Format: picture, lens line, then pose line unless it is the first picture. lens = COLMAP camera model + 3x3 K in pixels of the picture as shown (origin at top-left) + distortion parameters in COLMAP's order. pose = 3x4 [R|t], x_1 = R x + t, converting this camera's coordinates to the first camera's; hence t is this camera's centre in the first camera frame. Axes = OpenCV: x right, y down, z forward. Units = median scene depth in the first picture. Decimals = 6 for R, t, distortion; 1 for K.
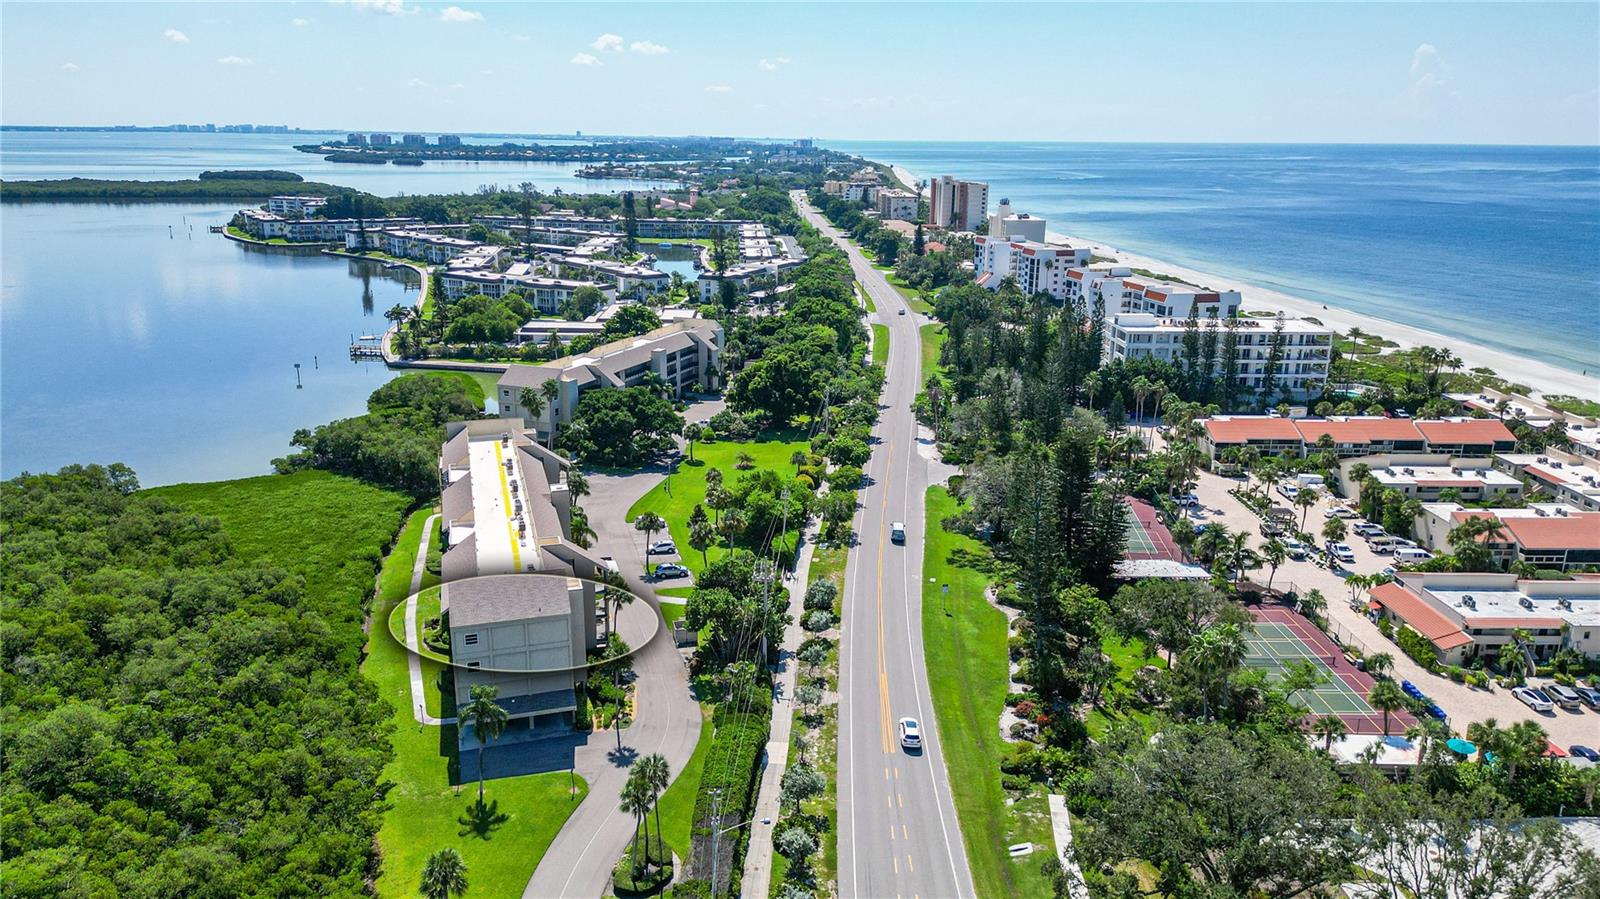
lens RADIAL K [[1131.3, 0, 800.0], [0, 1131.3, 449.5], [0, 0, 1]] dist [0.079162, -0.083158]
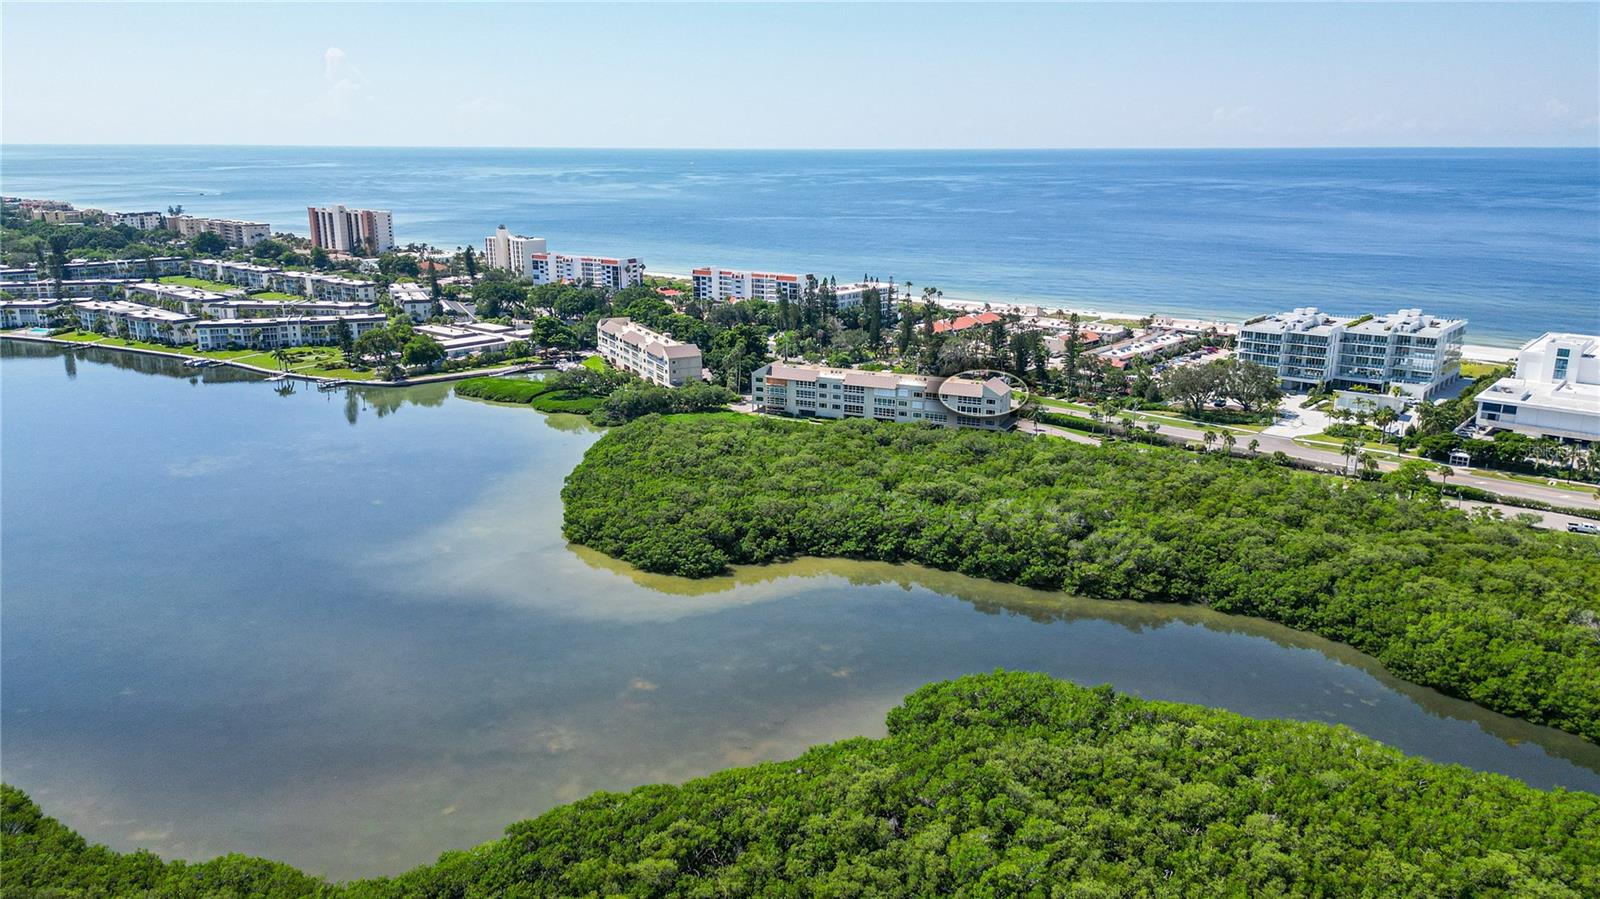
lens RADIAL K [[1133.3, 0, 799.0], [0, 1133.3, 465.5], [0, 0, 1]] dist [0.080726, -0.087384]
pose [[0.665031, -0.212034, 0.716083, -0.735048], [0.203396, 0.974026, 0.099517, -0.016252], [-0.718585, 0.079466, 0.690884, -0.156561]]
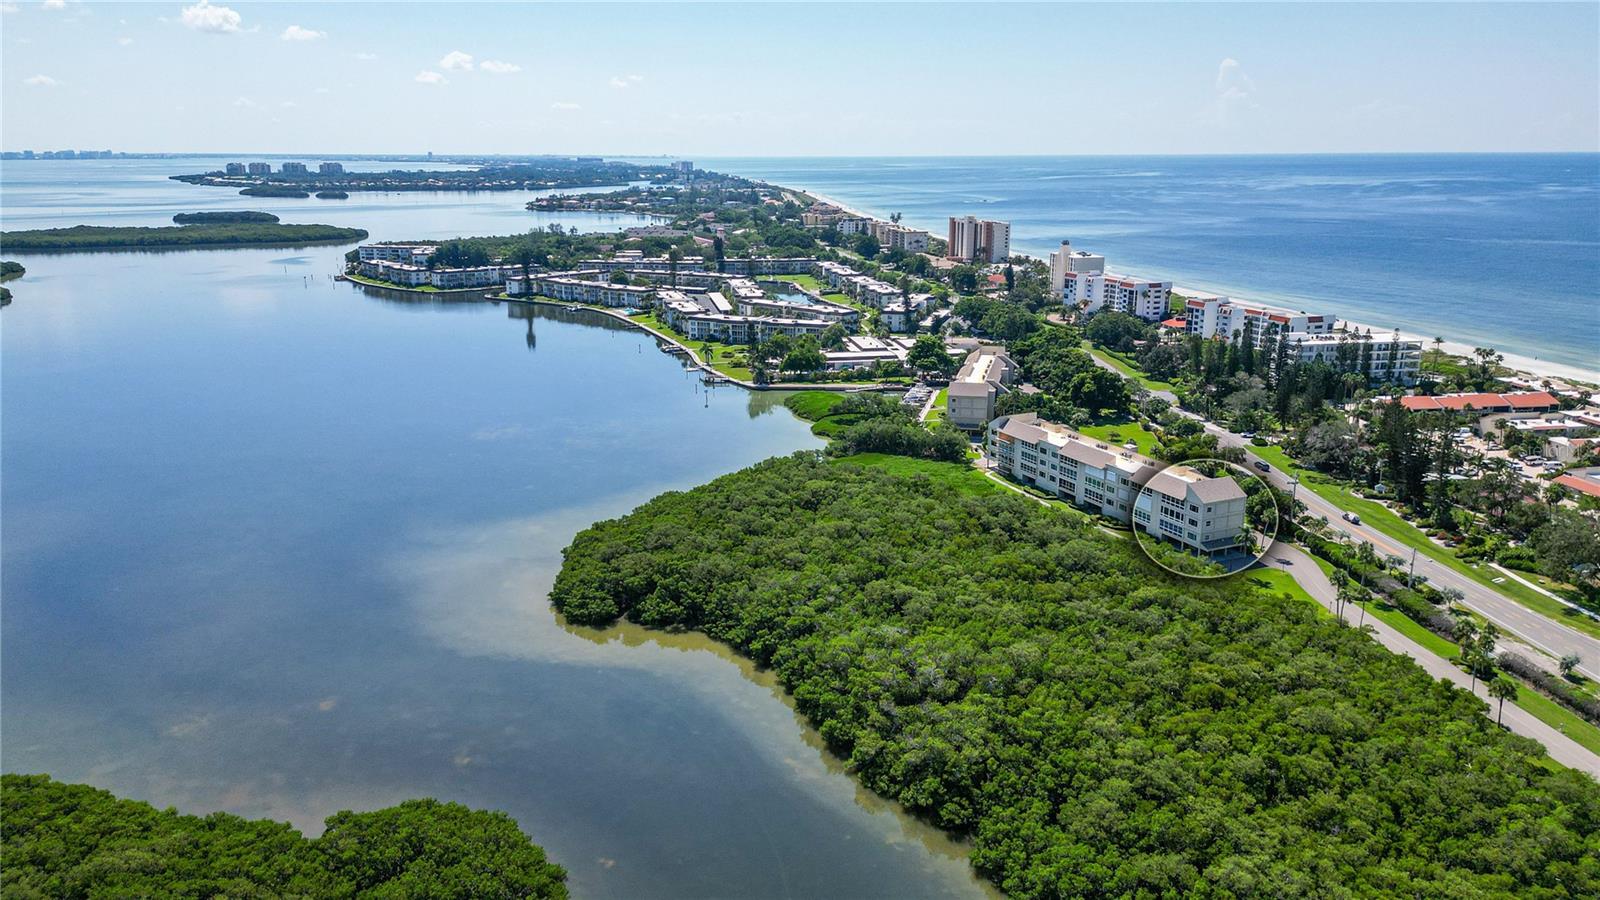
lens RADIAL K [[1133.3, 0, 799.0], [0, 1133.3, 466.0], [0, 0, 1]] dist [0.080726, -0.087384]
pose [[0.990896, -0.047542, 0.125957, -0.353253], [0.047398, 0.998868, 0.004142, 0.012042], [-0.126012, 0.001866, 0.992027, -0.264983]]
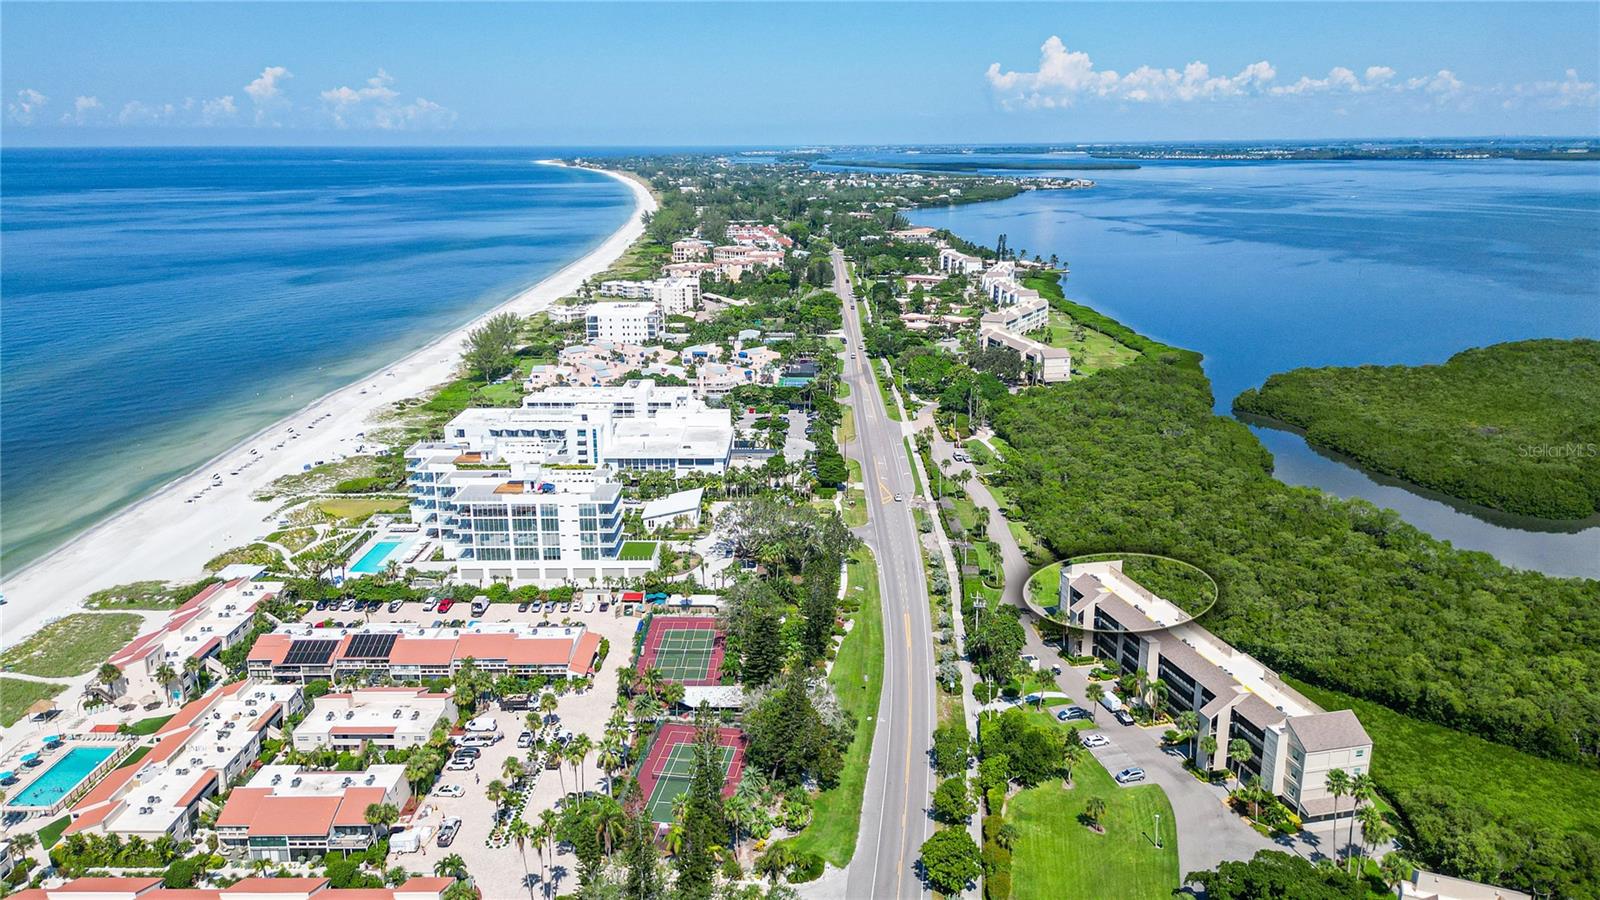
lens RADIAL K [[1162.7, 0, 781.5], [0, 1162.7, 444.0], [0, 0, 1]] dist [0.113777, -0.128059]
pose [[-0.998865, -0.015816, 0.044927, 0.061781], [0.008990, 0.863702, 0.503923, -0.322079], [-0.046774, 0.503755, -0.862580, 0.769023]]
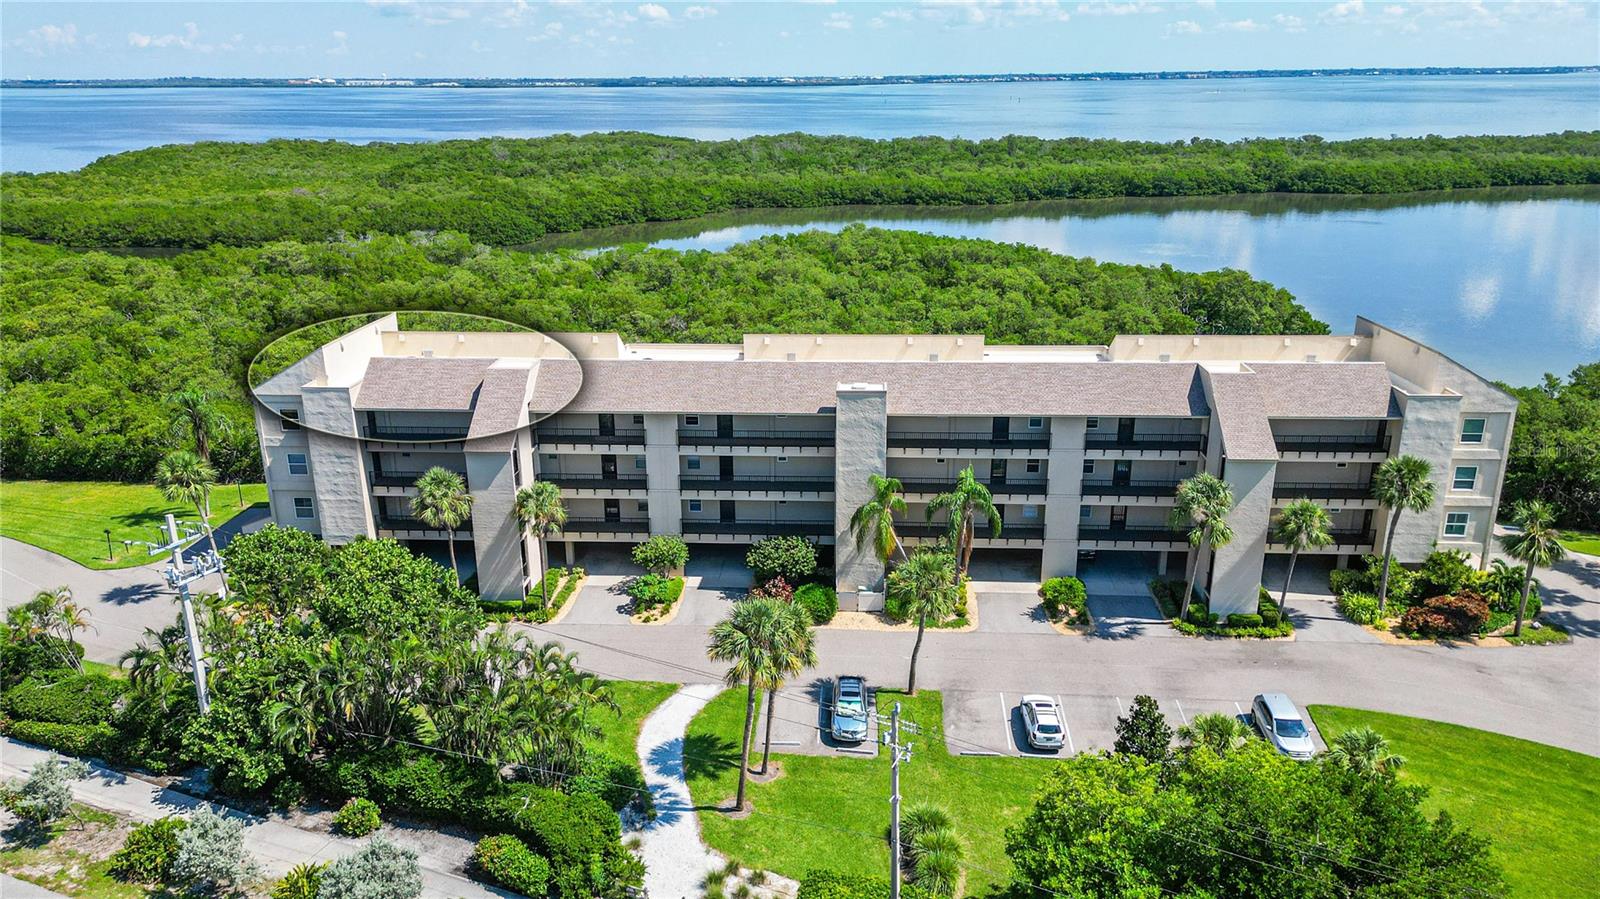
lens RADIAL K [[1121.1, 0, 791.9], [0, 1121.1, 449.5], [0, 0, 1]] dist [0.078909, -0.080224]
pose [[-0.342954, 0.282048, -0.896009, 0.073968], [-0.243595, 0.894524, 0.374819, -0.037419], [0.907218, 0.346809, -0.238075, 0.392533]]
